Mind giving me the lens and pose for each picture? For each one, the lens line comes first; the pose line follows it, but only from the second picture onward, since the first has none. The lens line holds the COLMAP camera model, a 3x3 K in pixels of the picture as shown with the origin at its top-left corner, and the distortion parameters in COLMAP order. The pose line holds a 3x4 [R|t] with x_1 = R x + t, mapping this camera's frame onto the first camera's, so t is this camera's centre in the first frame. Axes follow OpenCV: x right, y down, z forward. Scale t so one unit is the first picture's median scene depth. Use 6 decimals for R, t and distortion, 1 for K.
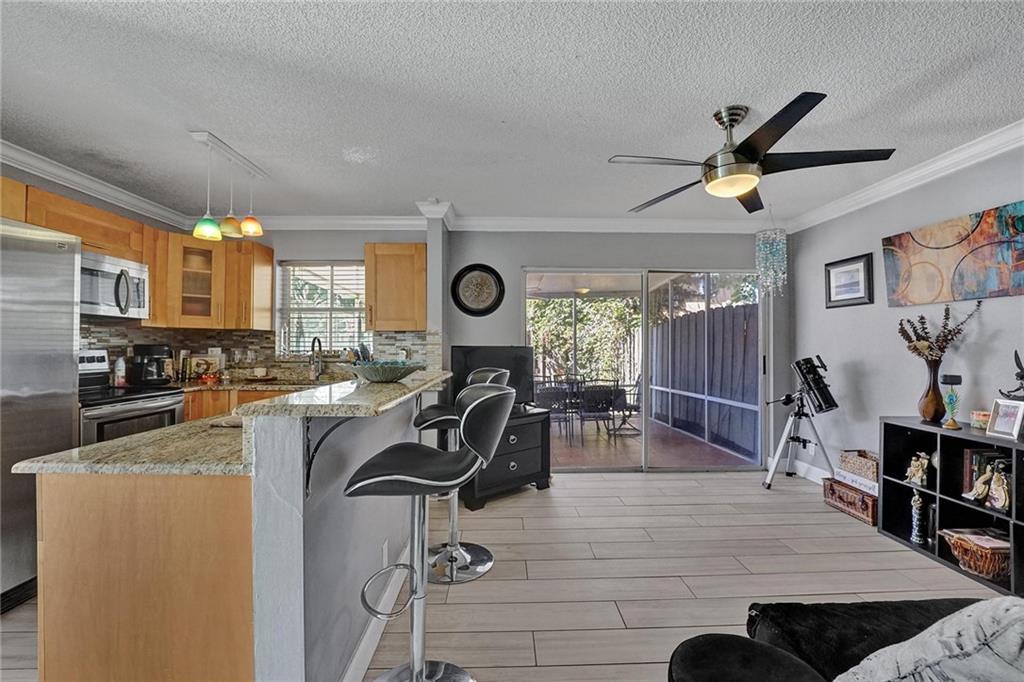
lens RADIAL K [[434.9, 0, 518.7], [0, 434.9, 345.8], [0, 0, 1]] dist [-0.001577, -0.000278]
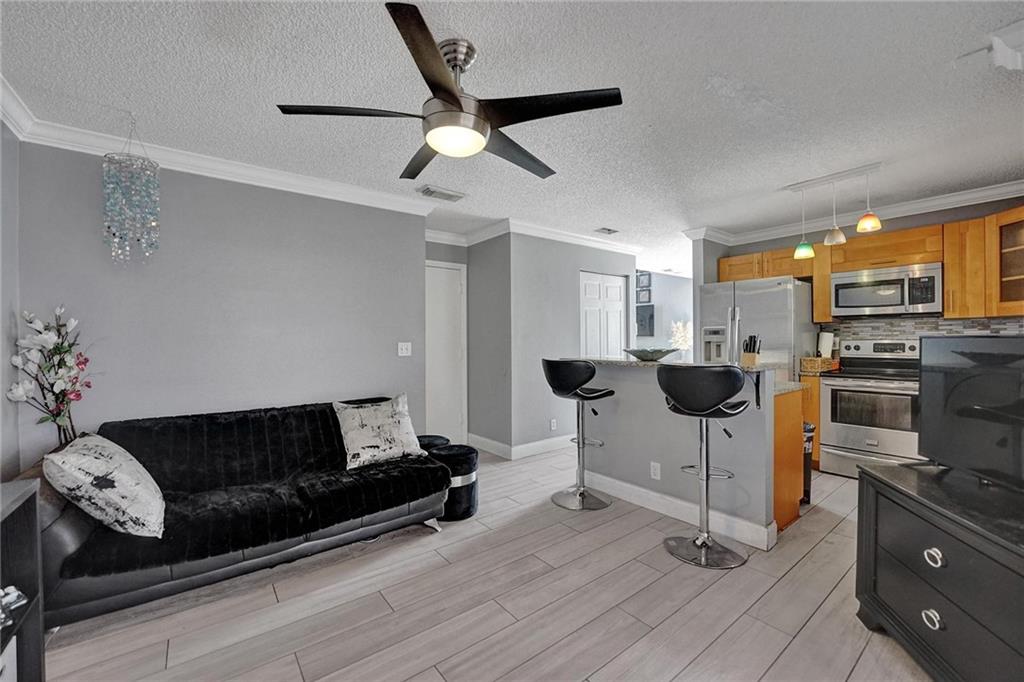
lens RADIAL K [[424.7, 0, 506.4], [0, 424.7, 343.6], [0, 0, 1]] dist [-0.000749, -0.000134]
pose [[-0.830180, 0.009733, -0.557410, 0.661245], [0.006466, 0.999948, 0.007830, 0.001493], [0.557458, 0.002896, -0.830200, 1.314019]]
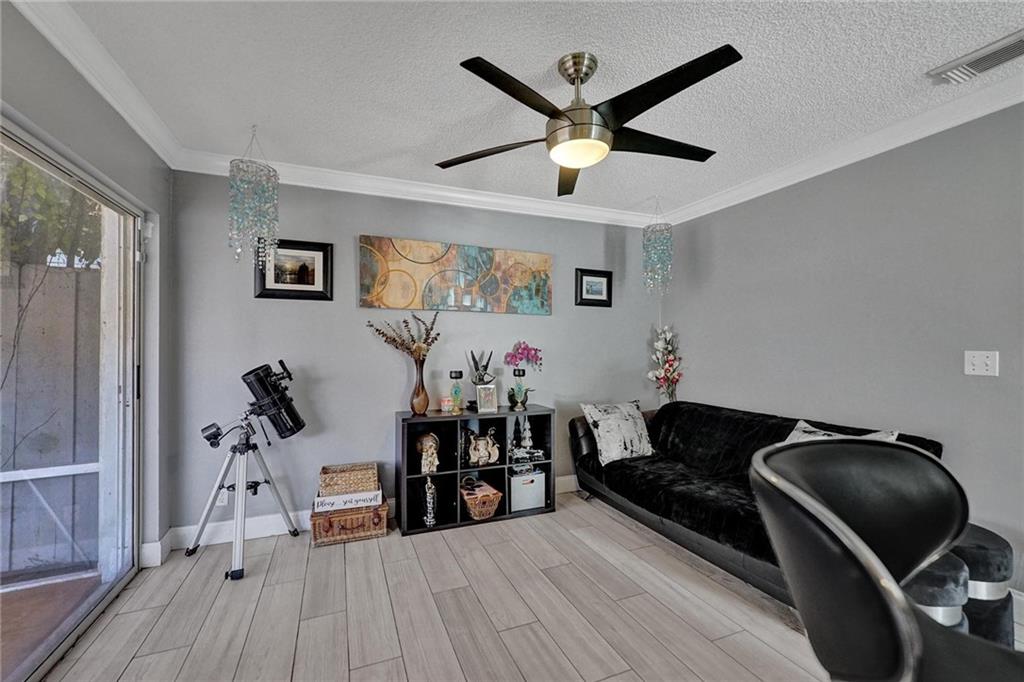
lens RADIAL K [[434.9, 0, 518.7], [0, 434.9, 345.8], [0, 0, 1]] dist [-0.001577, -0.000278]
pose [[-0.350047, 0.000932, 0.936732, -0.185618], [0.000074, 1.000000, -0.000967, -0.002781], [-0.936732, -0.000269, -0.350047, 1.070322]]
